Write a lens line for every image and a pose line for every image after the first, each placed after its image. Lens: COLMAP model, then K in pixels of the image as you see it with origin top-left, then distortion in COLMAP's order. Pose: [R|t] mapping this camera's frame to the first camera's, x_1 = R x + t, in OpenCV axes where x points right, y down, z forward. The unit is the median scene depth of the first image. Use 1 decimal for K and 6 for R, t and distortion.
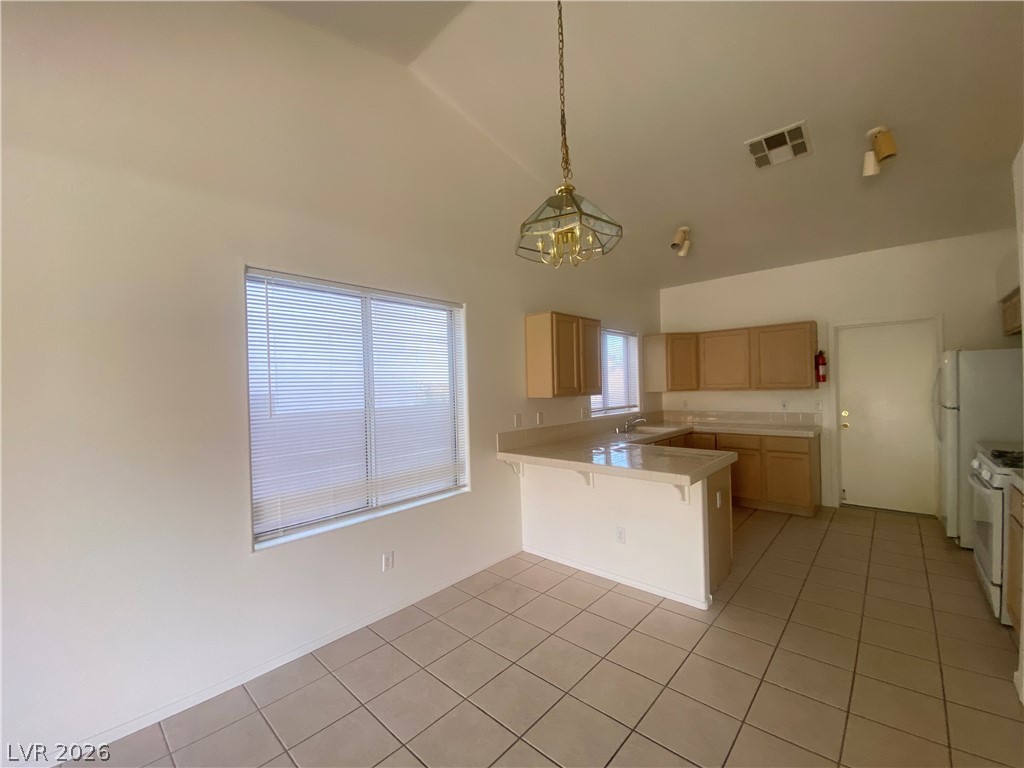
lens RADIAL K [[422.6, 0, 512.4], [0, 422.6, 399.2], [0, 0, 1]] dist [-0.000450, -0.000285]
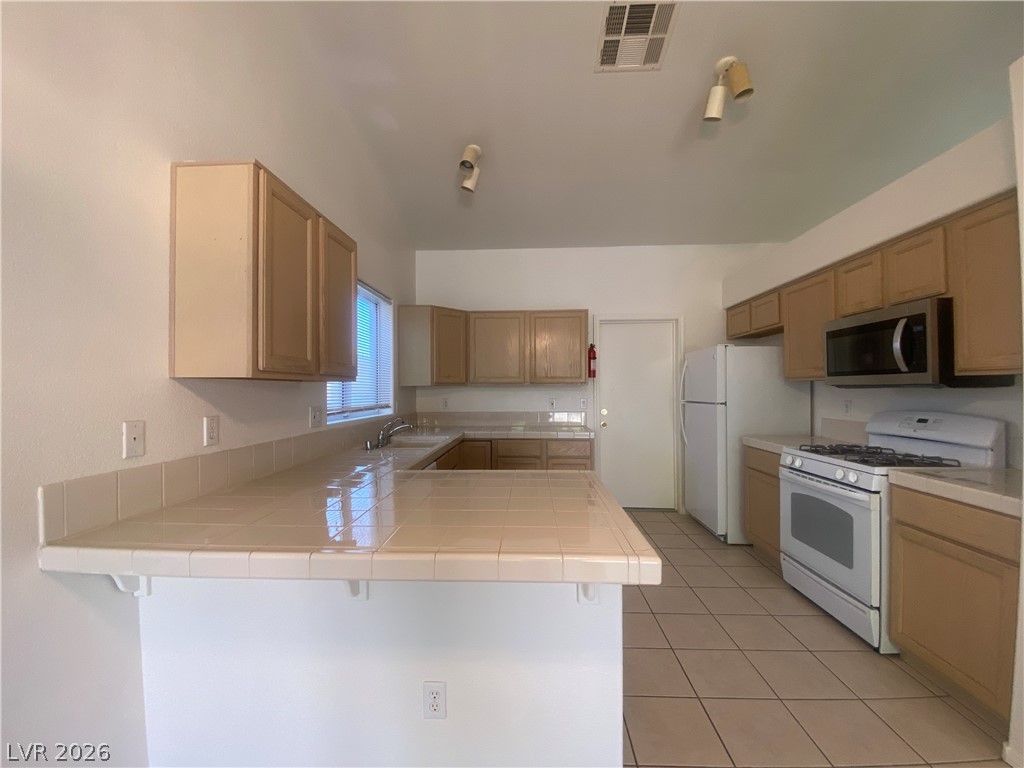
lens RADIAL K [[406.1, 0, 506.2], [0, 406.1, 386.5], [0, 0, 1]] dist [-0.001004, -0.000437]
pose [[0.775029, 0.026202, 0.631382, 0.031515], [0.003909, 0.998922, -0.046253, 0.018253], [-0.631913, 0.038315, 0.774092, 0.438716]]
